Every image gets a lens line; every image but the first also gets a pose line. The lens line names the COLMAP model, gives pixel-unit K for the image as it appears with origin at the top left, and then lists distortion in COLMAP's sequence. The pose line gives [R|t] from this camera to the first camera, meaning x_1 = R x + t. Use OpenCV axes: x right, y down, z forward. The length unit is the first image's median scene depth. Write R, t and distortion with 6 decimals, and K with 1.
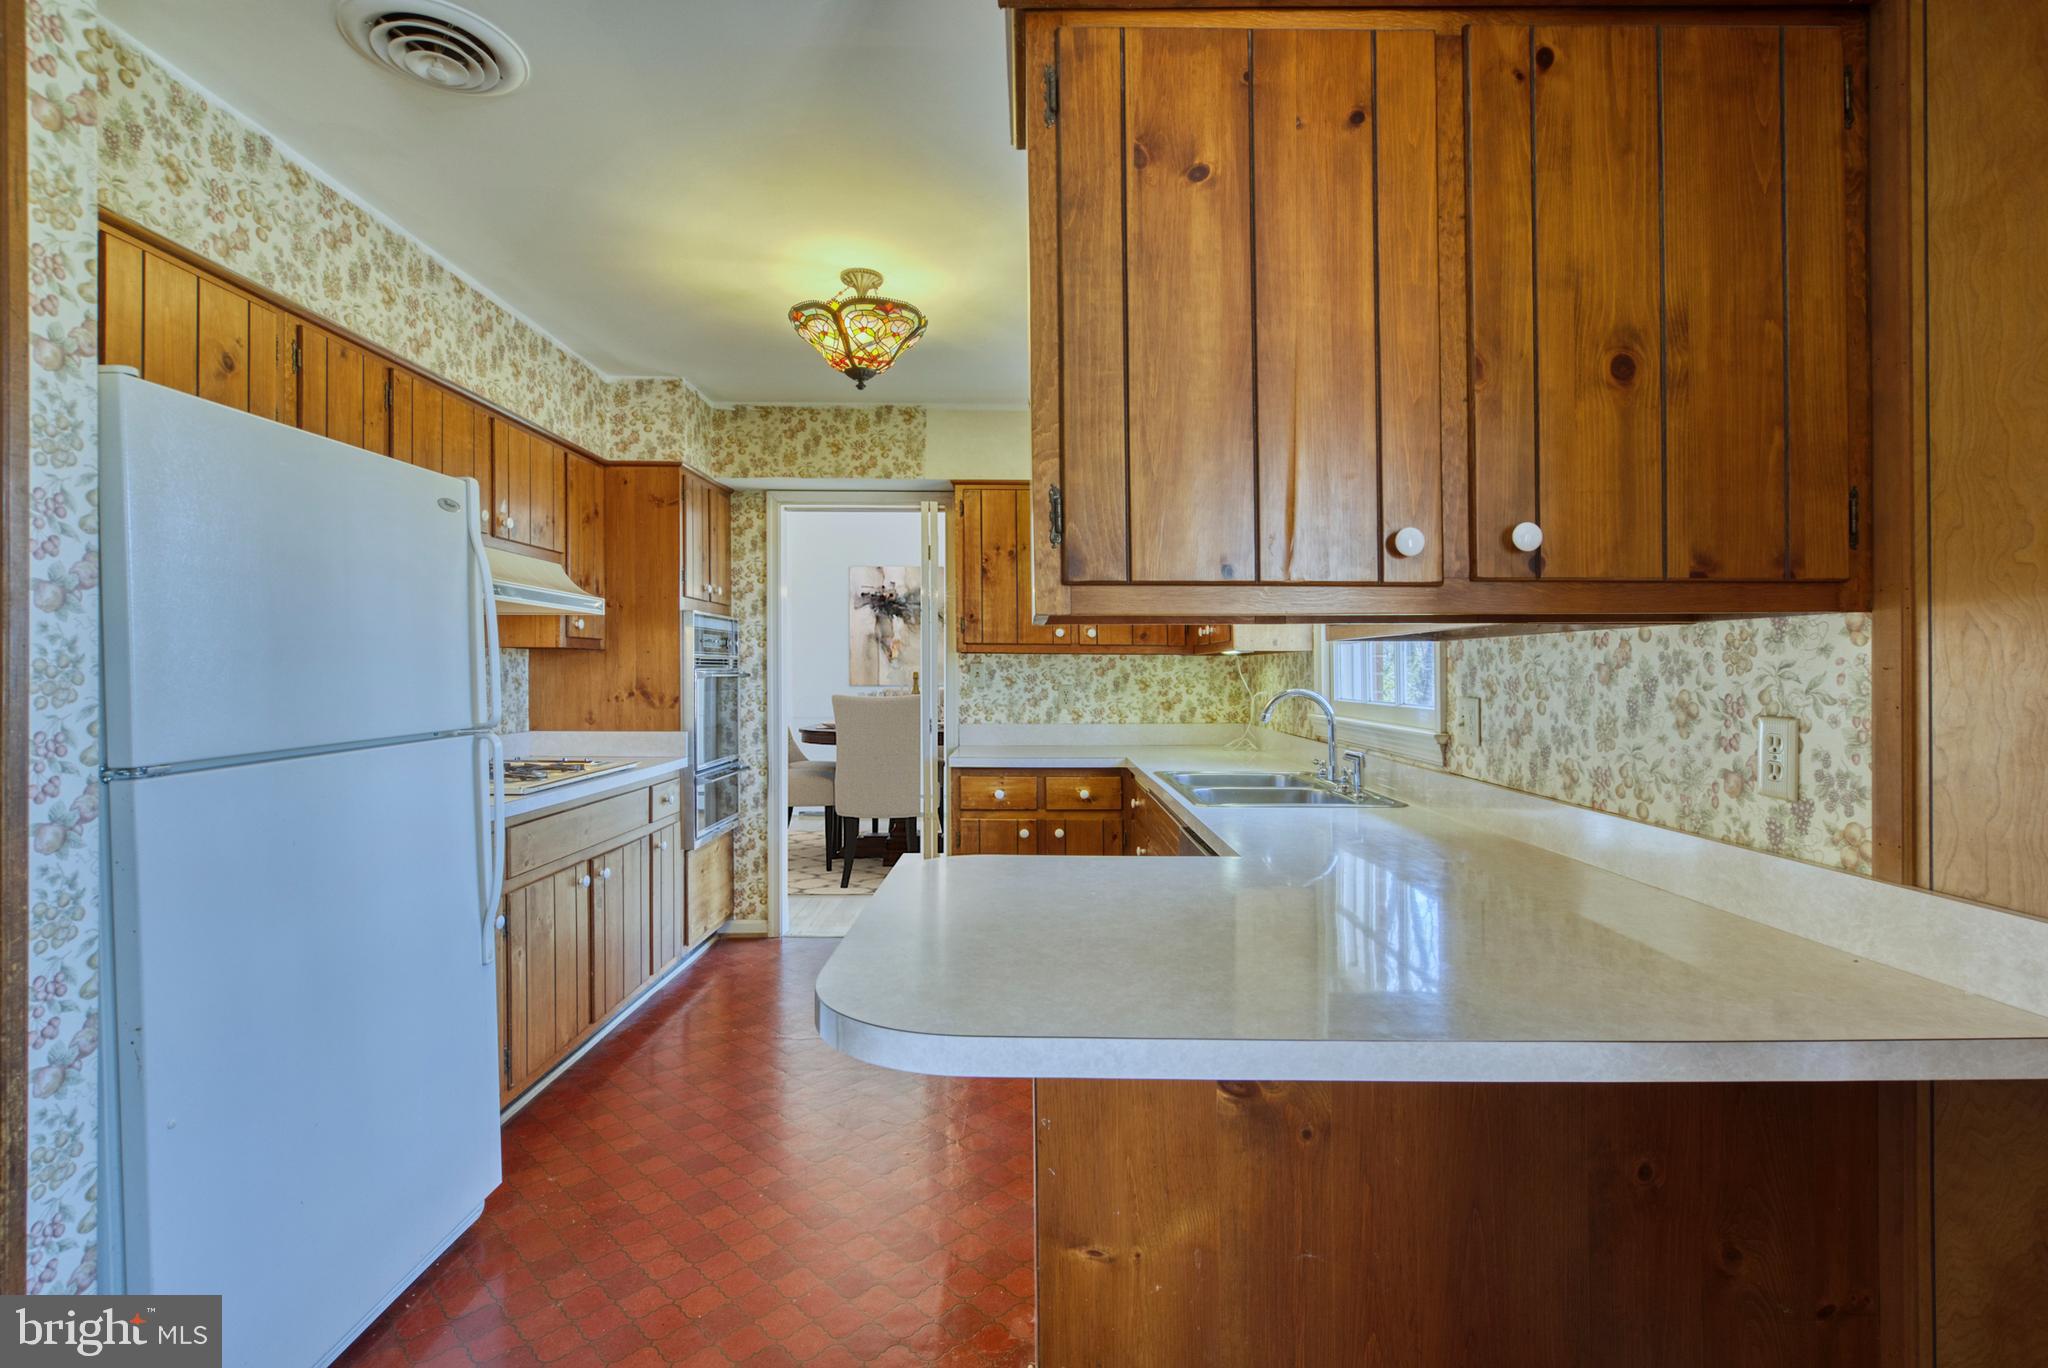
lens RADIAL K [[971.8, 0, 1022.8], [0, 971.8, 676.1], [0, 0, 1]] dist [-0.000518, -0.000080]
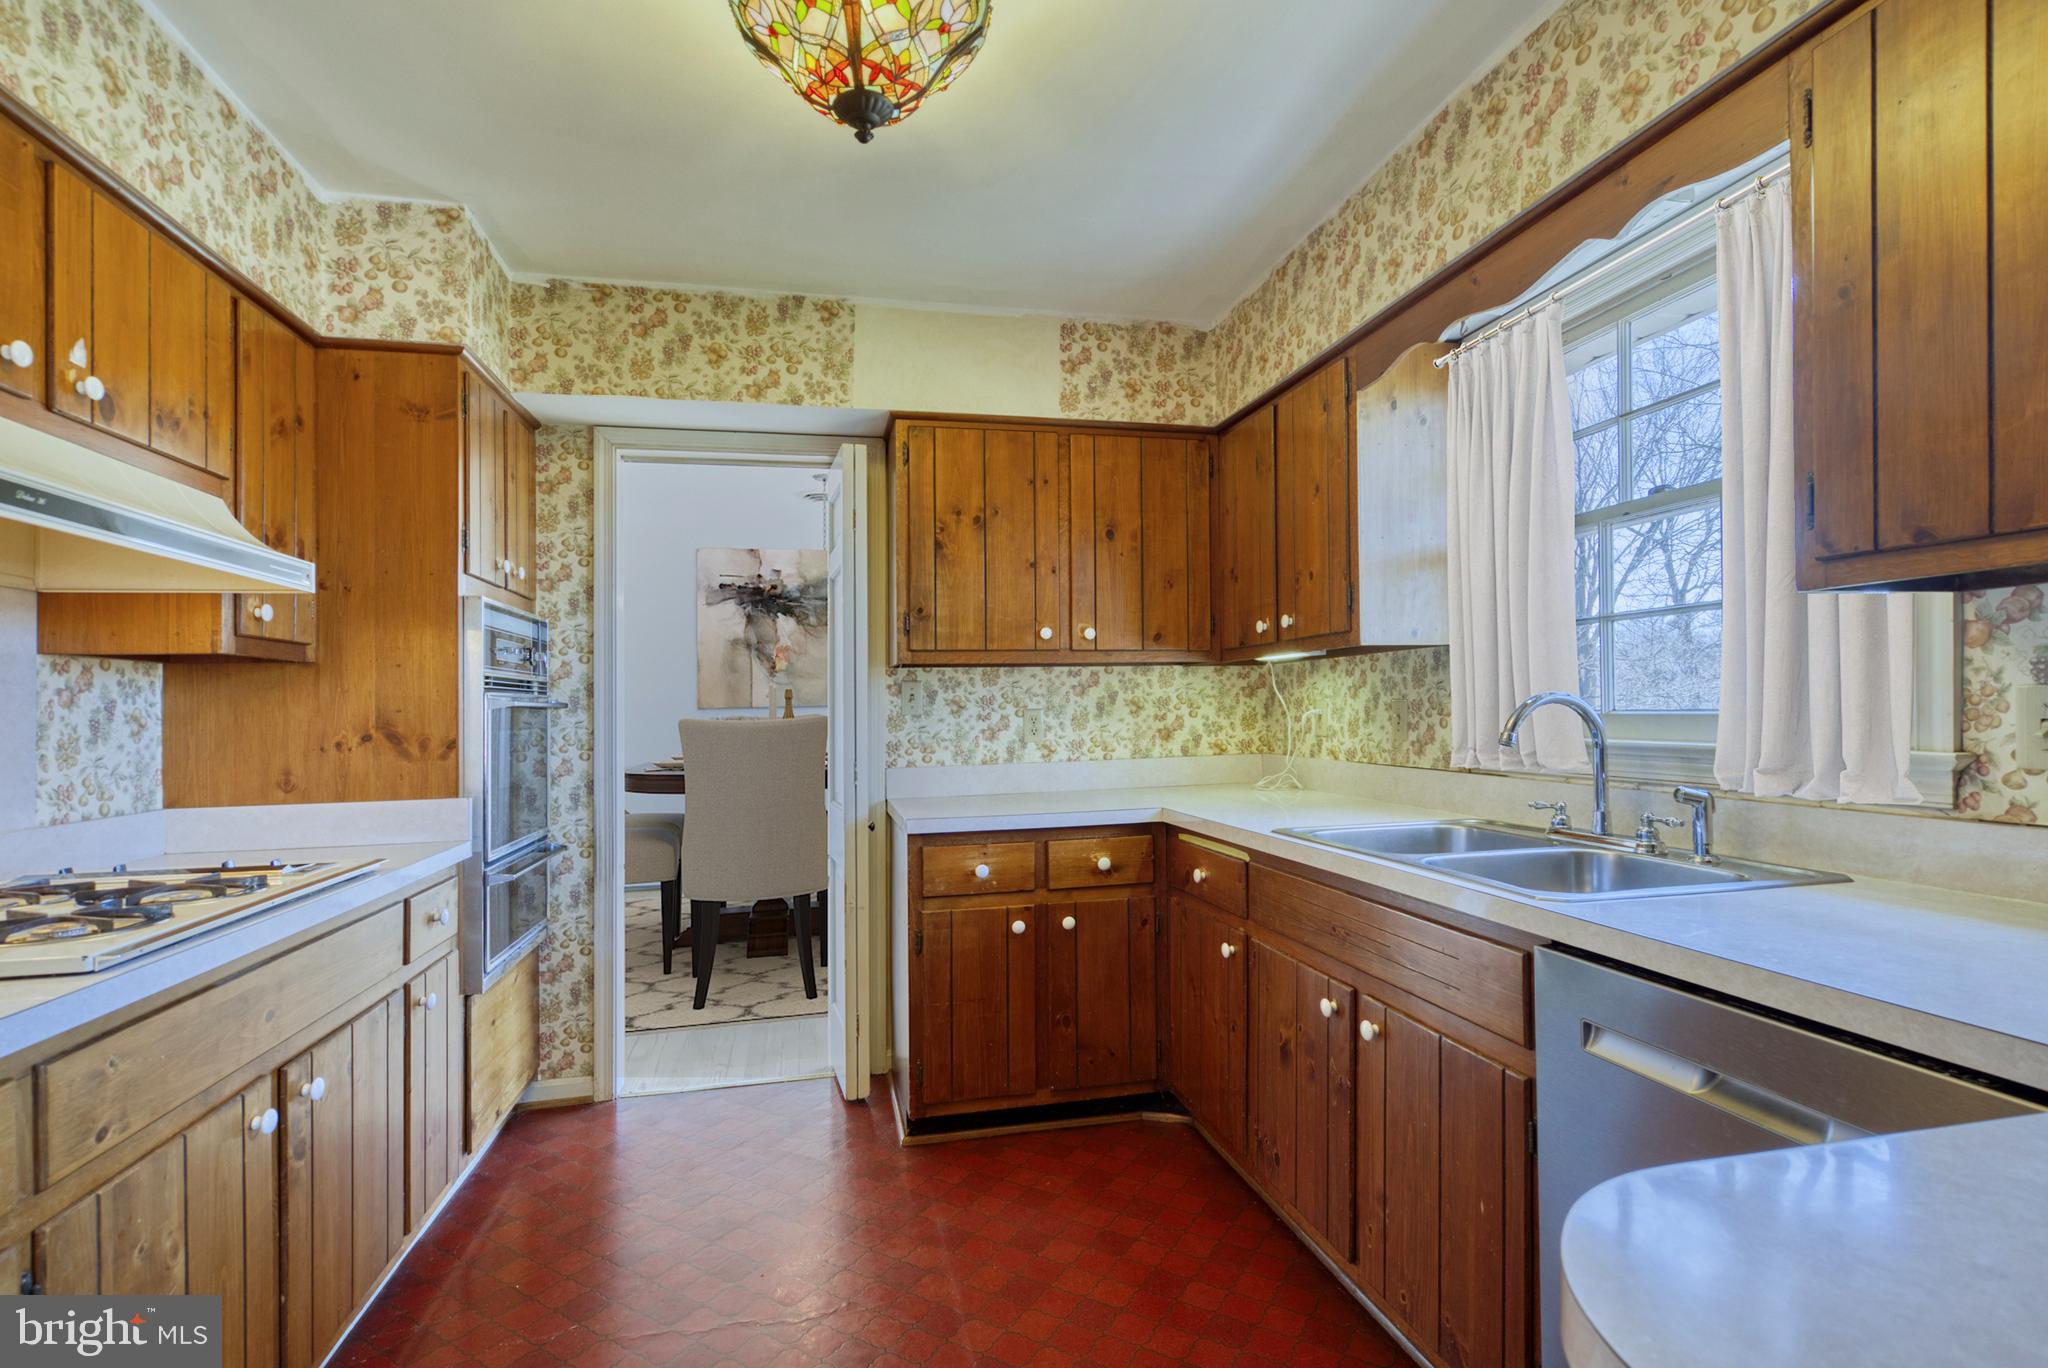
lens RADIAL K [[971.8, 0, 1023.6], [0, 971.8, 673.0], [0, 0, 1]] dist [-0.000518, -0.000080]
pose [[0.975452, -0.015704, 0.219650, -0.137027], [0.025060, 0.998890, -0.039876, 0.012021], [-0.218780, 0.044402, 0.974764, 0.322836]]
